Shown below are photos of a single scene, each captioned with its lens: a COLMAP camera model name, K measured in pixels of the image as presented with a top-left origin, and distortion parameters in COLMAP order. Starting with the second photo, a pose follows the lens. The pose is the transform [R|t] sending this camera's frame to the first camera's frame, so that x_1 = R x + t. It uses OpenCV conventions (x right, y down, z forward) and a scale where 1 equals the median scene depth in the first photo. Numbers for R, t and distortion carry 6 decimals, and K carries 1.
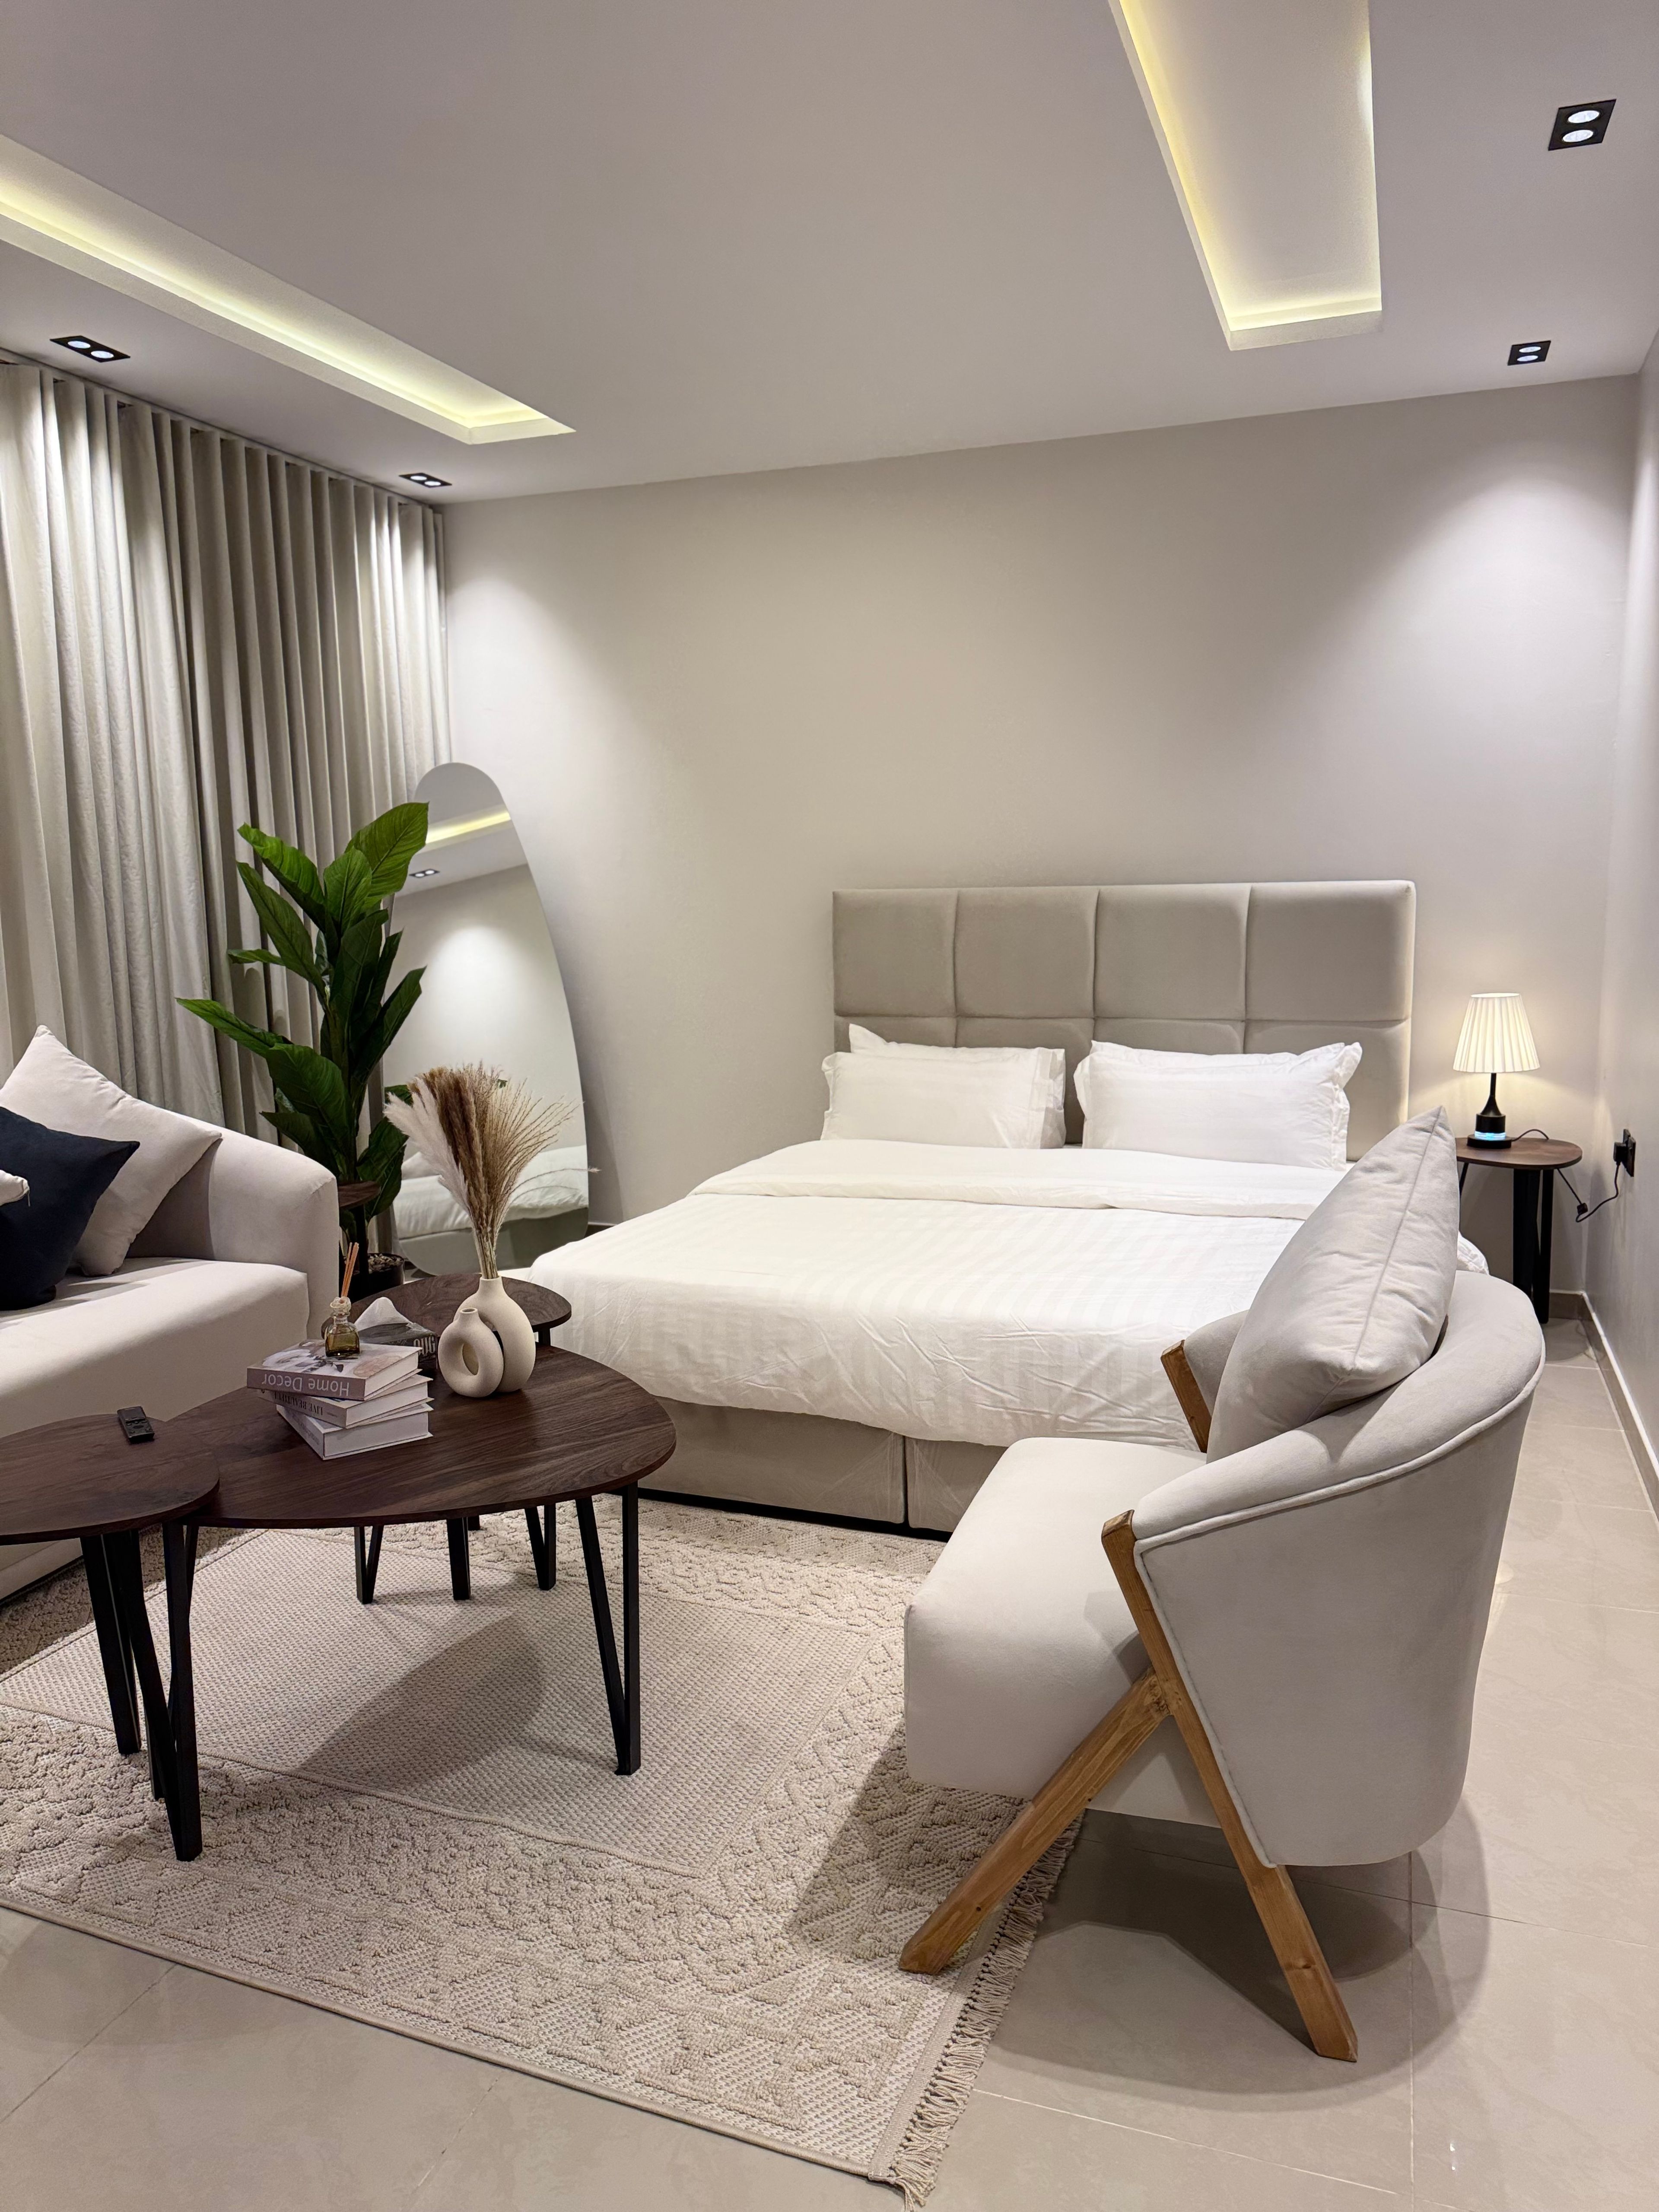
lens RADIAL K [[1510.4, 0, 829.5], [0, 1510.4, 1106.0], [0, 0, 1]] dist [0.075450, 0.000061]
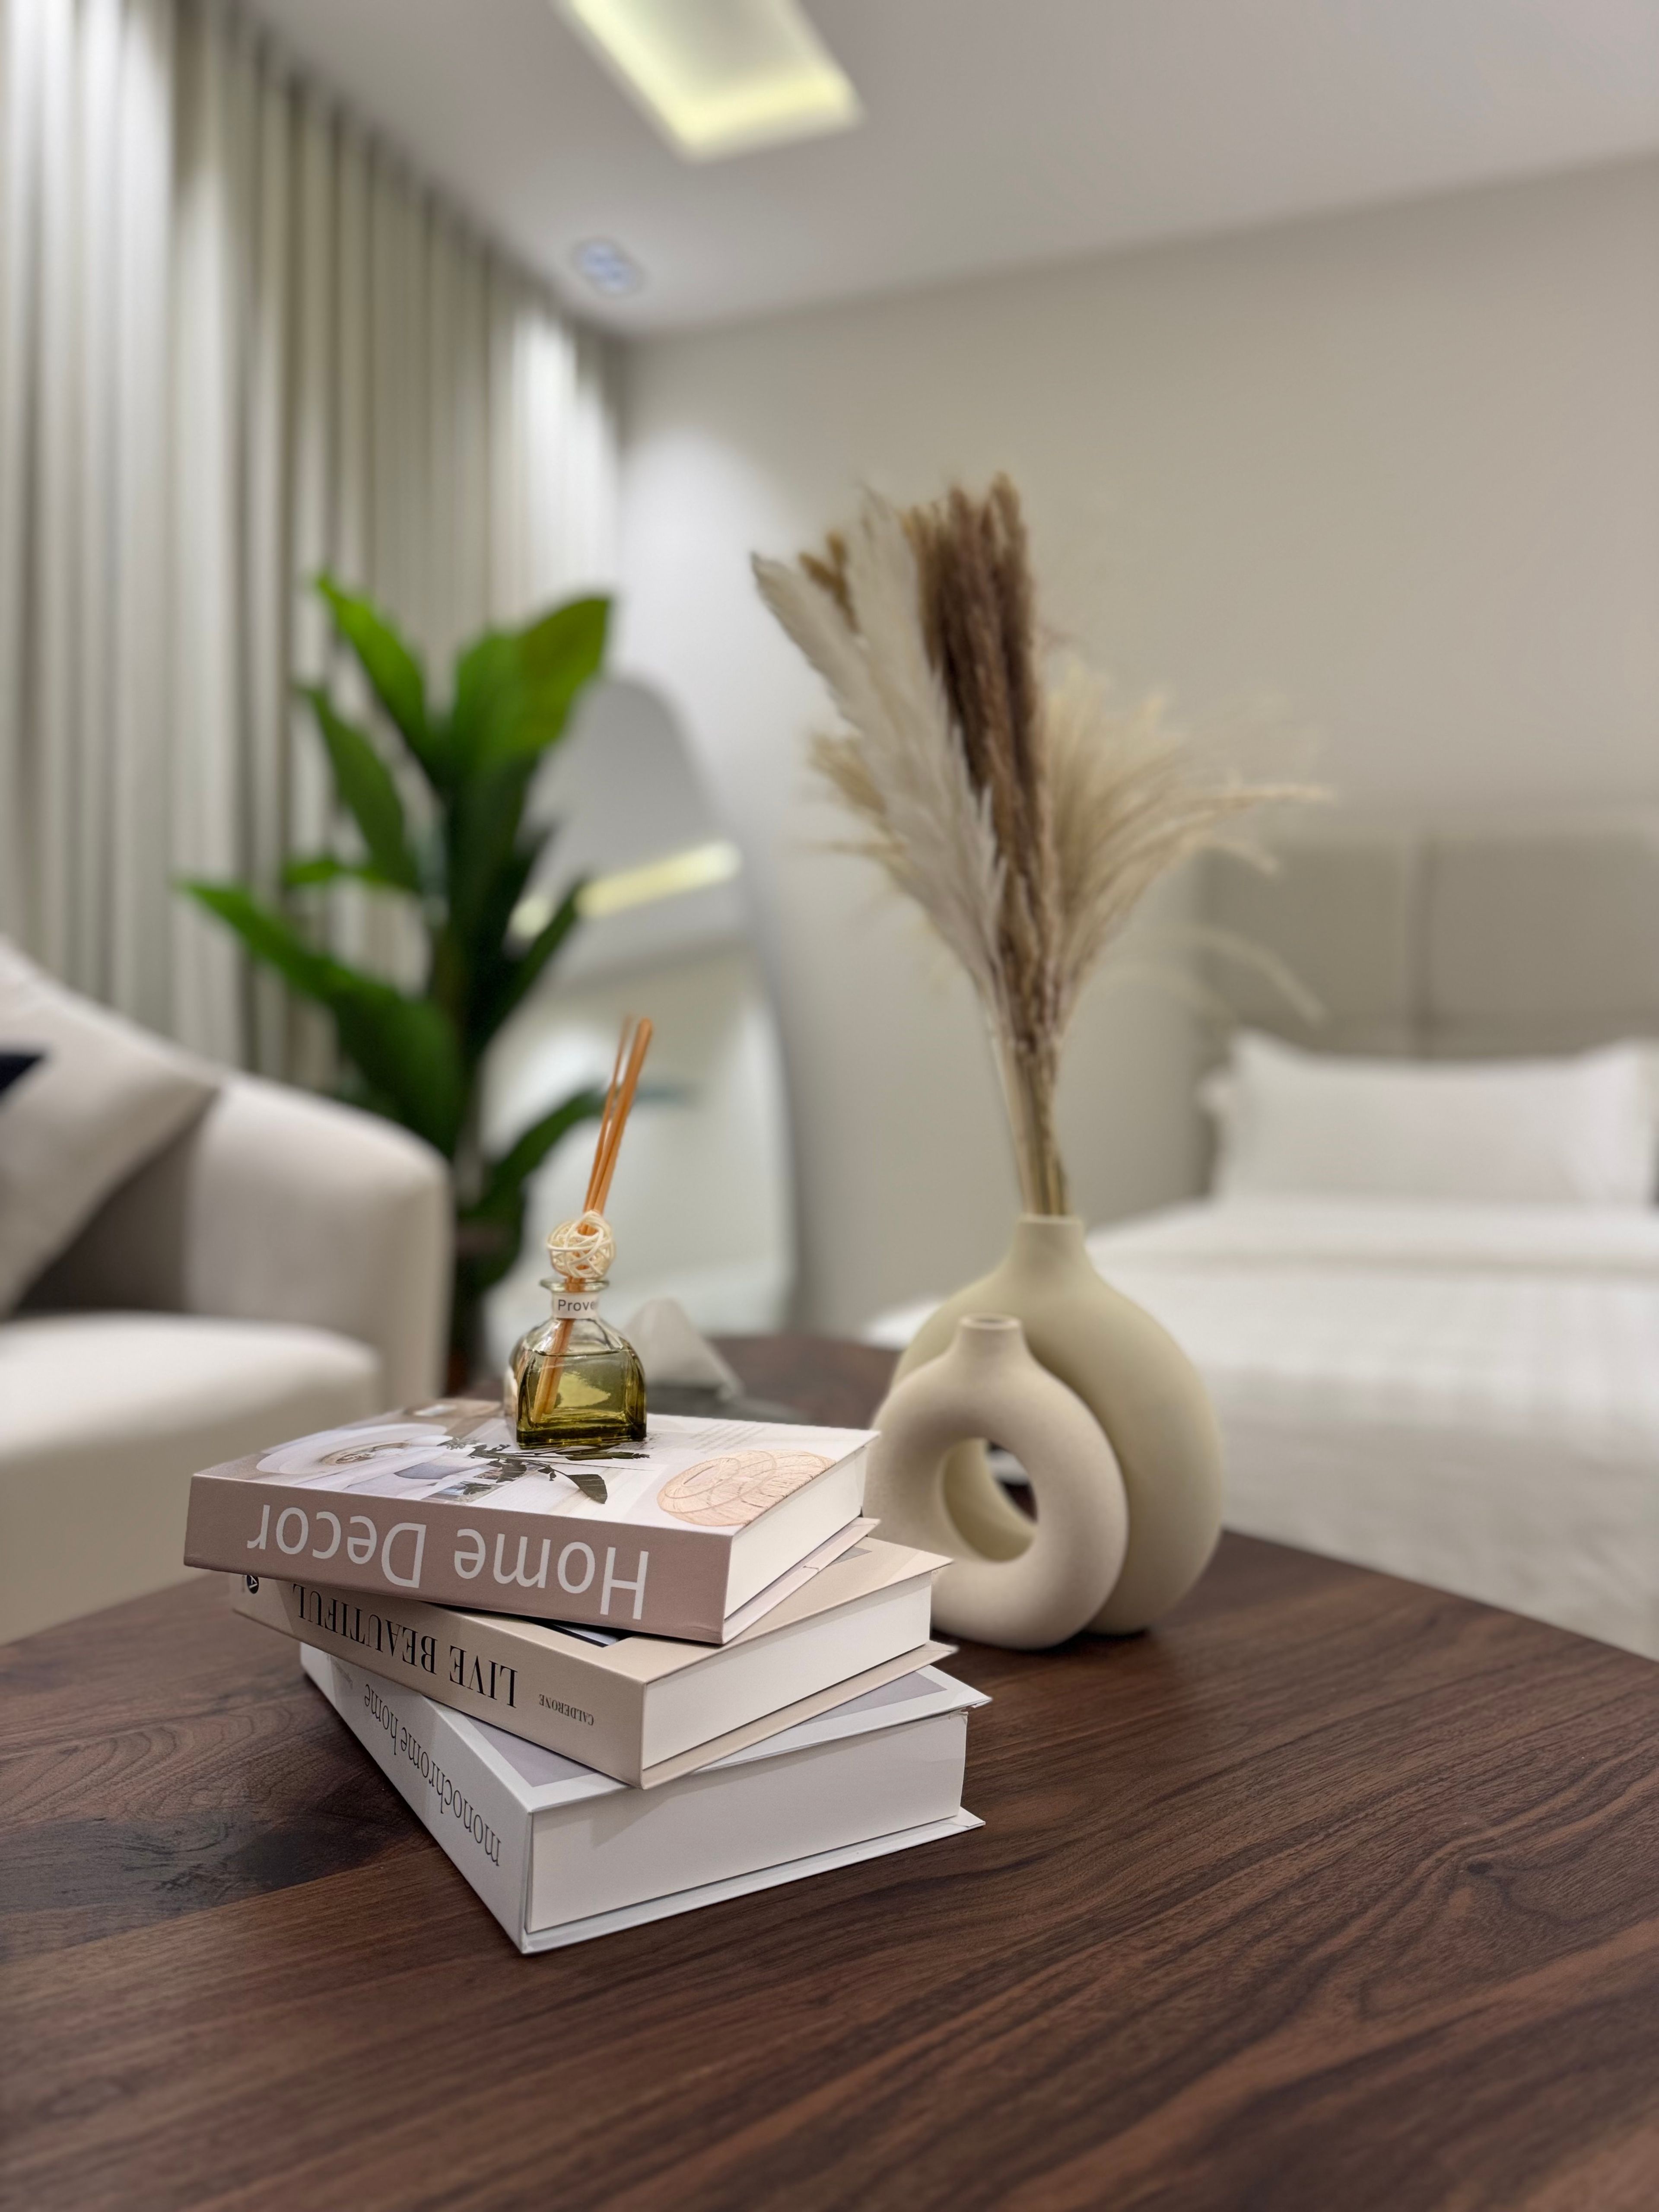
lens RADIAL K [[1551.2, 0, 829.5], [0, 1551.2, 1106.0], [0, 0, 1]] dist [0.036622, 0.000099]
pose [[0.999150, 0.020777, -0.035594, -0.269858], [-0.025594, 0.989717, -0.140728, 0.142738], [0.032304, 0.141519, 0.989408, 0.741572]]
